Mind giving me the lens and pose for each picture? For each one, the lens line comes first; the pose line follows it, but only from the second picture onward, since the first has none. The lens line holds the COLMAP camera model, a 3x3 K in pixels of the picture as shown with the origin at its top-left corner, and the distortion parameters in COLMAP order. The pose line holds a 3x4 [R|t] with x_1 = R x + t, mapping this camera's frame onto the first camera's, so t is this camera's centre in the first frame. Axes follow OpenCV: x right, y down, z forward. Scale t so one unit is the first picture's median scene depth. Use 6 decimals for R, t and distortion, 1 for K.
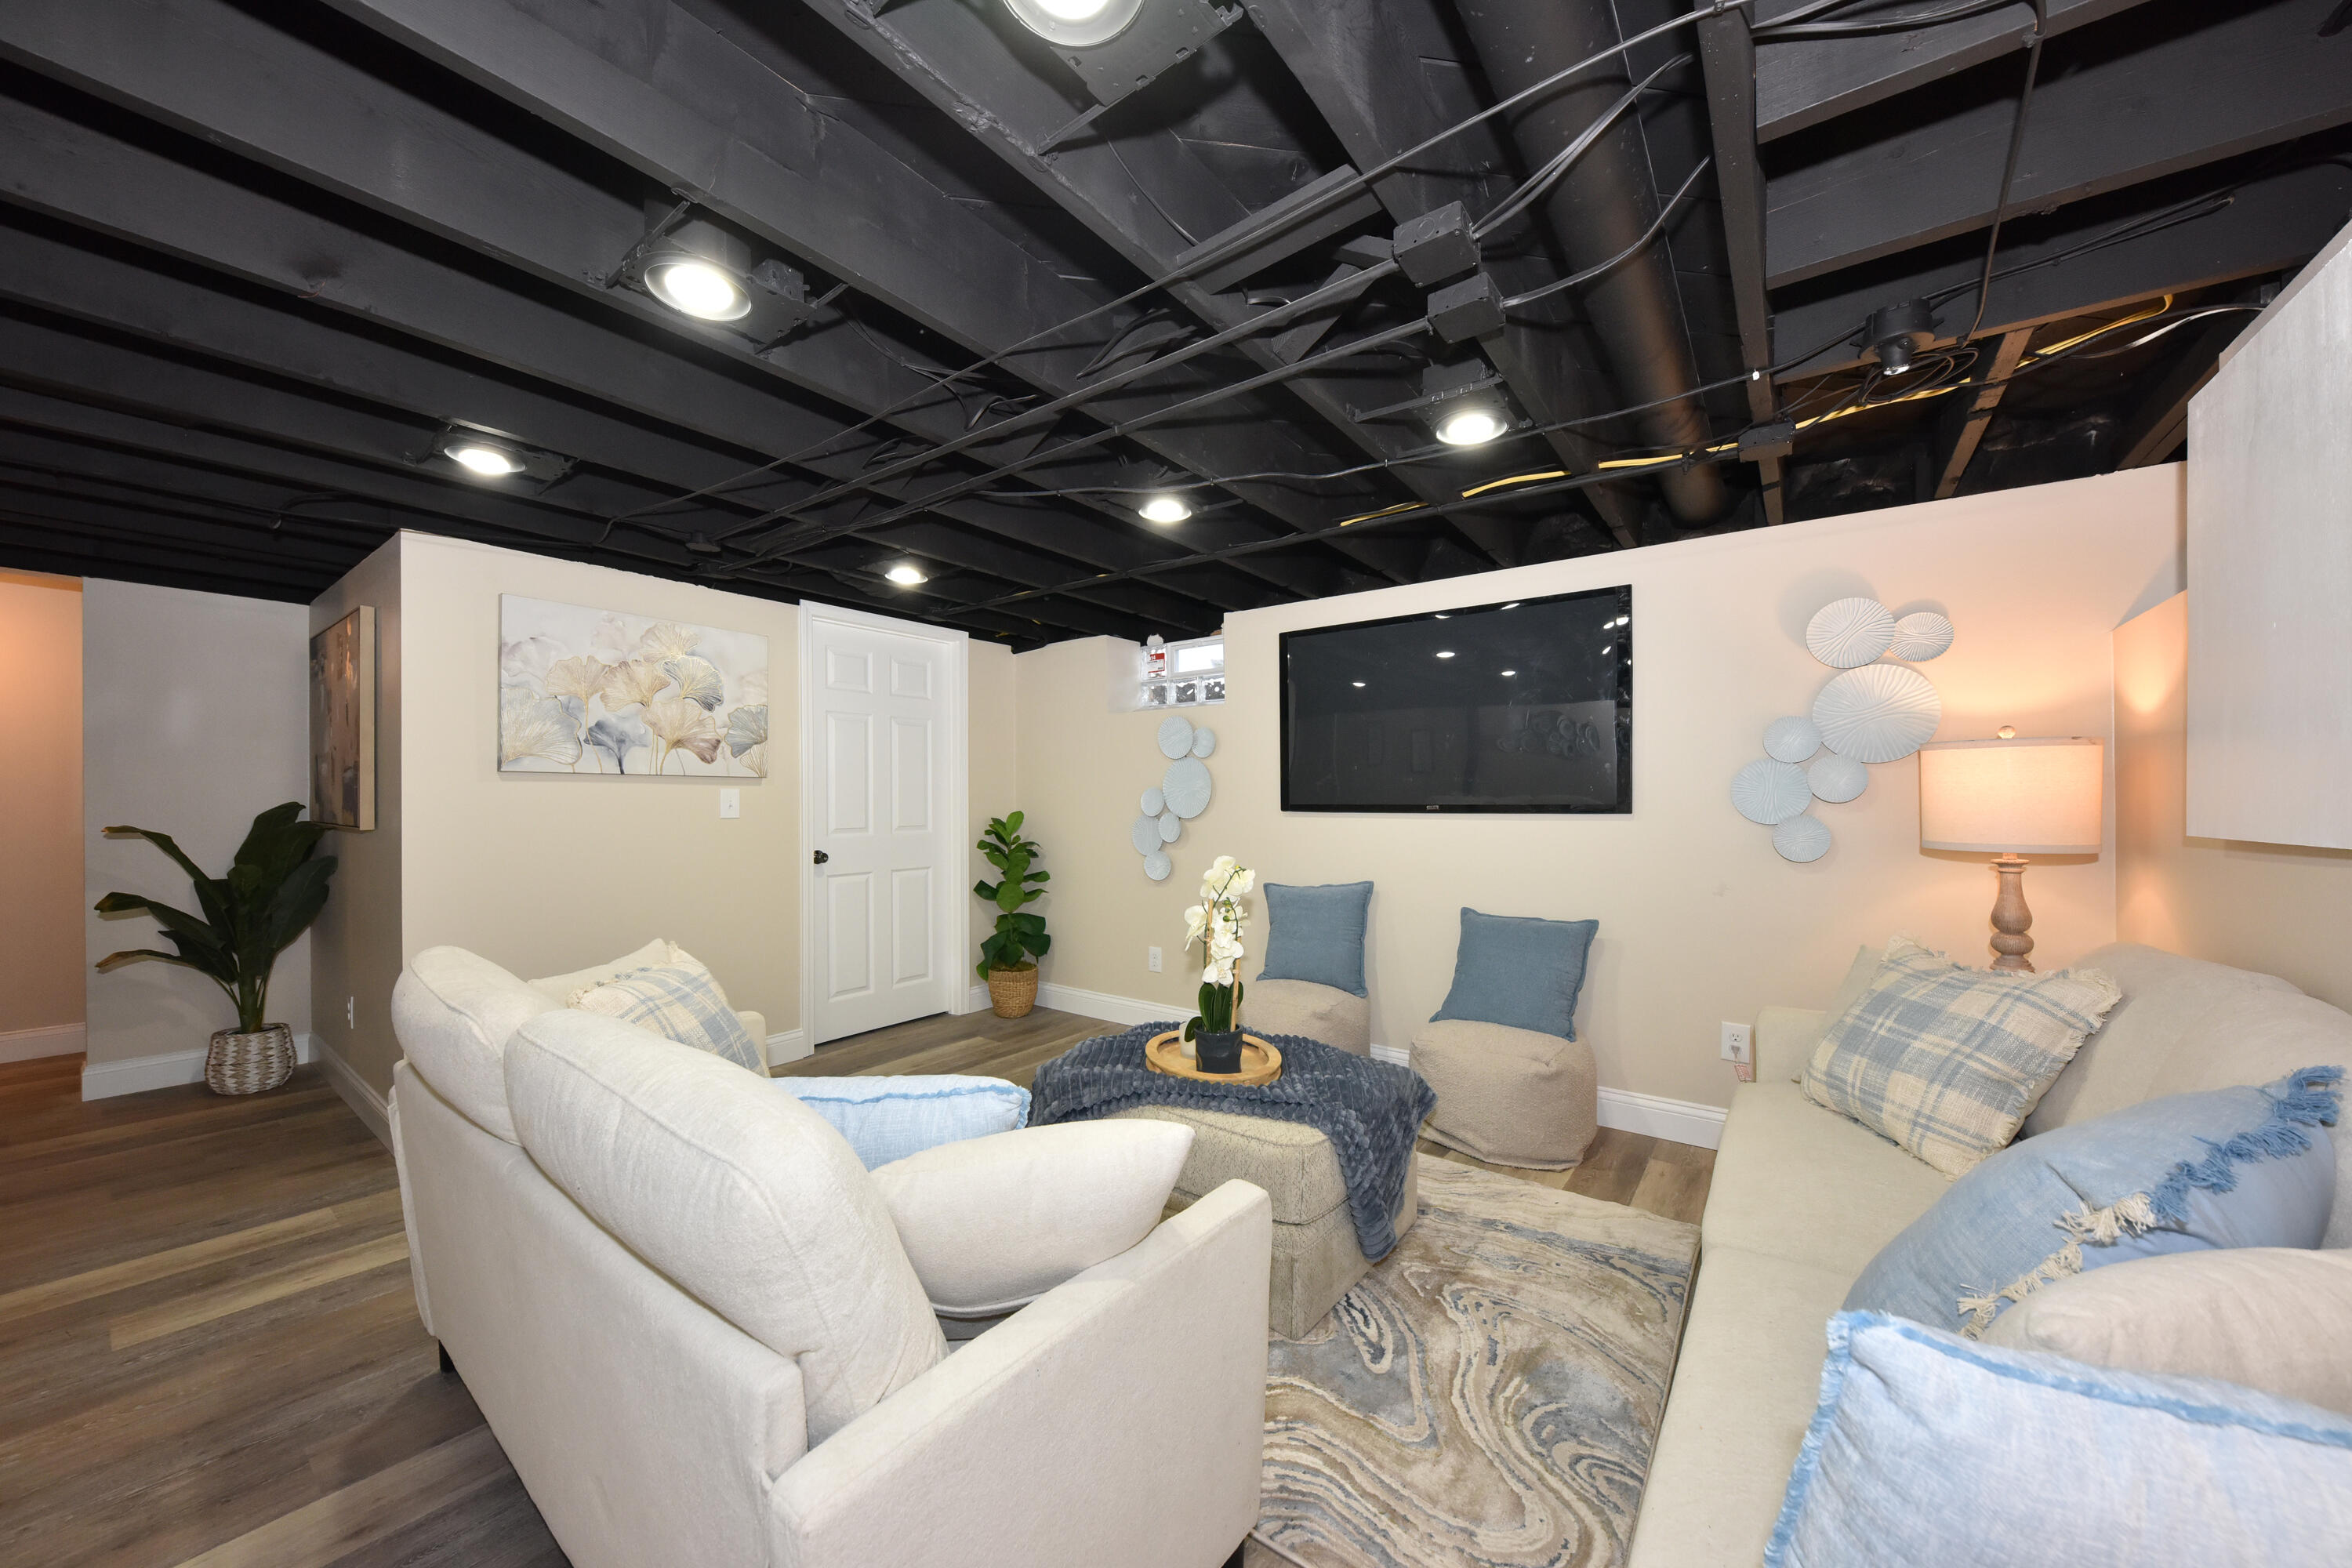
lens RADIAL K [[831.5, 0, 1176.5], [0, 831.5, 800.6], [0, 0, 1]] dist [0.001212, -0.000014]
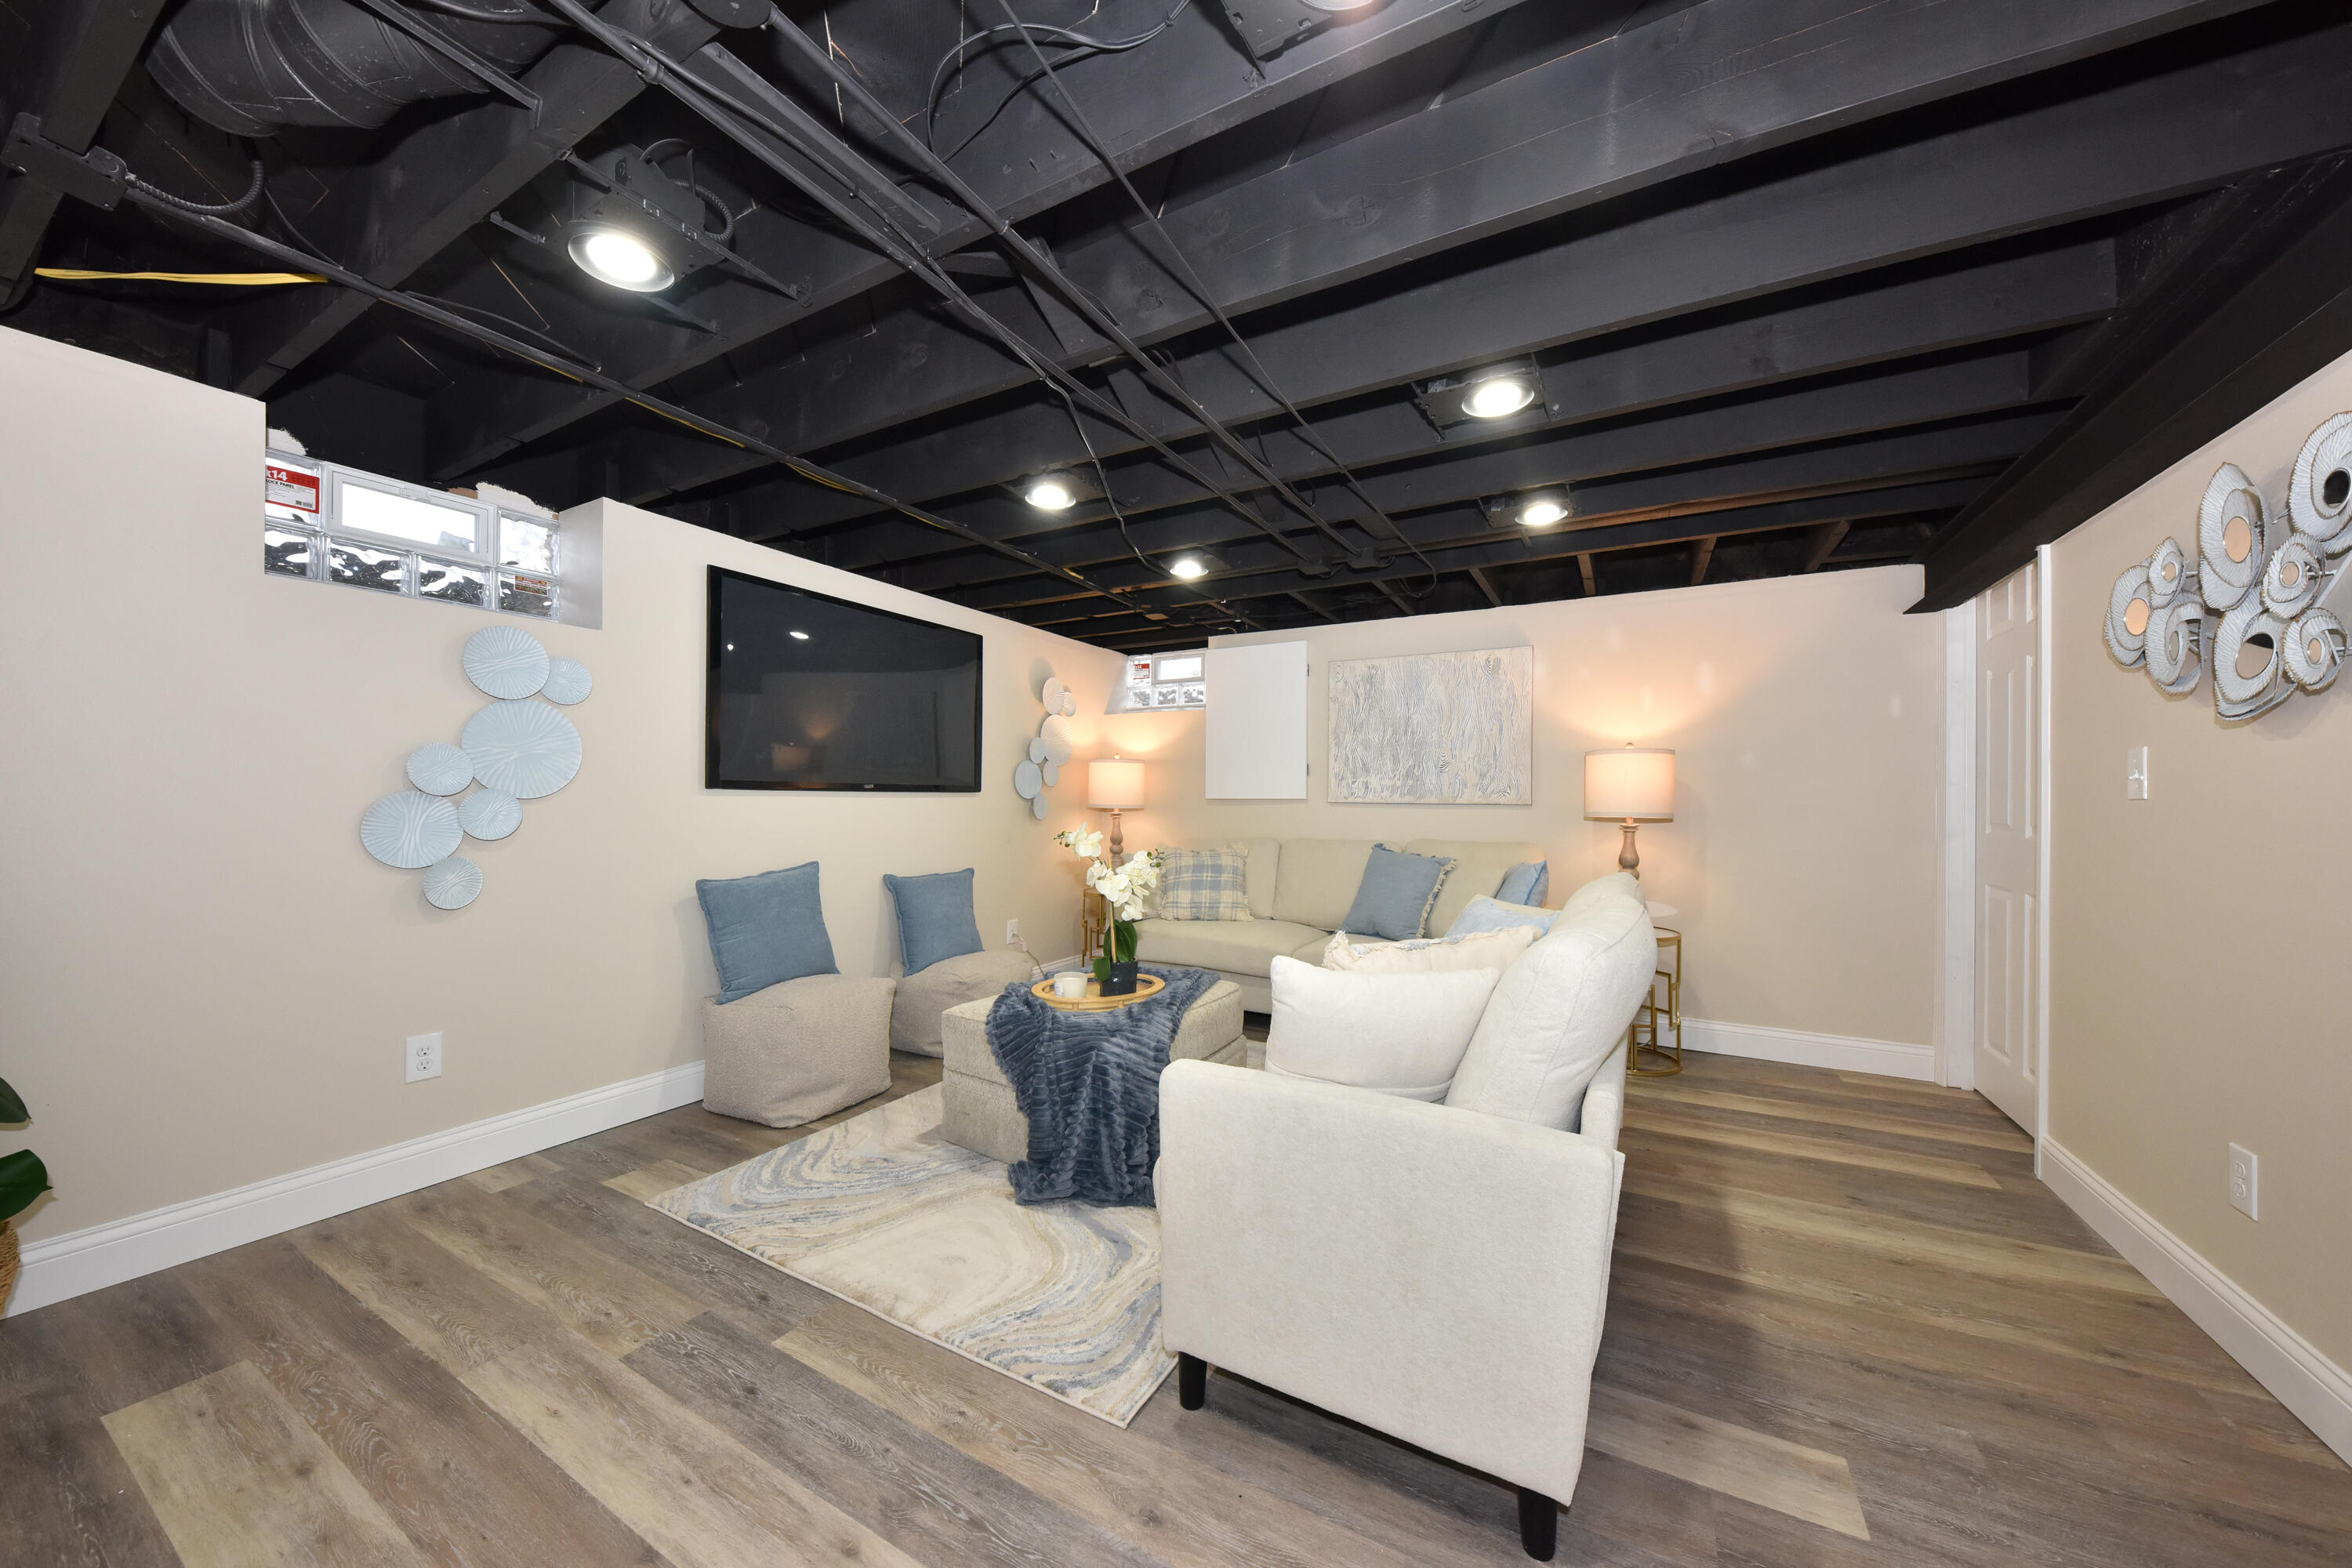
lens RADIAL K [[807.1, 0, 1175.8], [0, 807.1, 793.4], [0, 0, 1]] dist [-0.001718, -0.000216]
pose [[-0.138102, 0.005988, 0.990400, -0.796935], [-0.008130, 0.999941, -0.007179, 0.021752], [-0.990385, -0.009043, -0.138045, 0.747117]]
